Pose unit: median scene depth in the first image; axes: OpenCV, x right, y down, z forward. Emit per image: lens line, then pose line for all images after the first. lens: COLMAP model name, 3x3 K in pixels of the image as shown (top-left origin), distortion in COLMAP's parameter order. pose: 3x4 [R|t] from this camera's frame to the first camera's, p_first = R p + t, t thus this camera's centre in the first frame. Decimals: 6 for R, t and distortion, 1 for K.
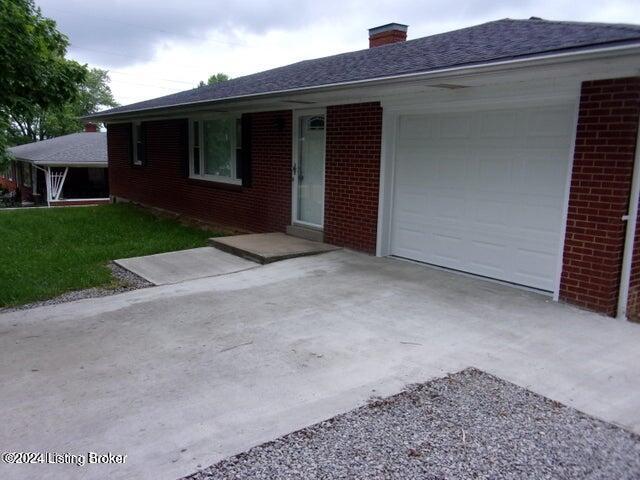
lens RADIAL K [[528.8, 0, 320.0], [0, 528.8, 240.0], [0, 0, 1]] dist [0.008426, -0.004084]
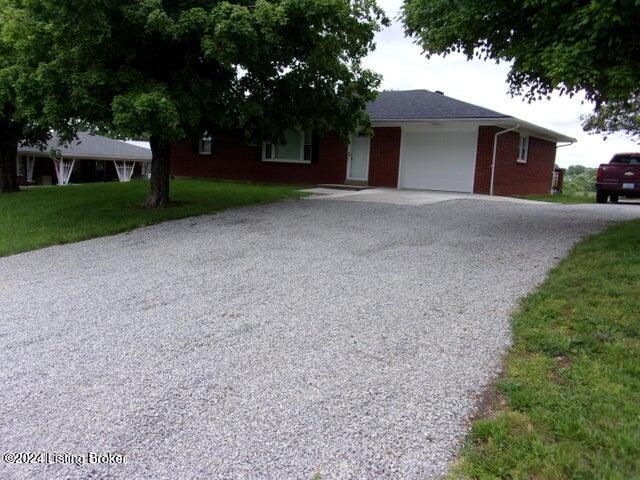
lens RADIAL K [[528.8, 0, 320.0], [0, 528.8, 240.0], [0, 0, 1]] dist [0.008426, -0.004084]
pose [[0.945424, -0.027886, 0.324646, -0.857851], [0.033268, 0.999385, -0.011040, 0.234783], [-0.324139, 0.021238, 0.945771, -1.003297]]
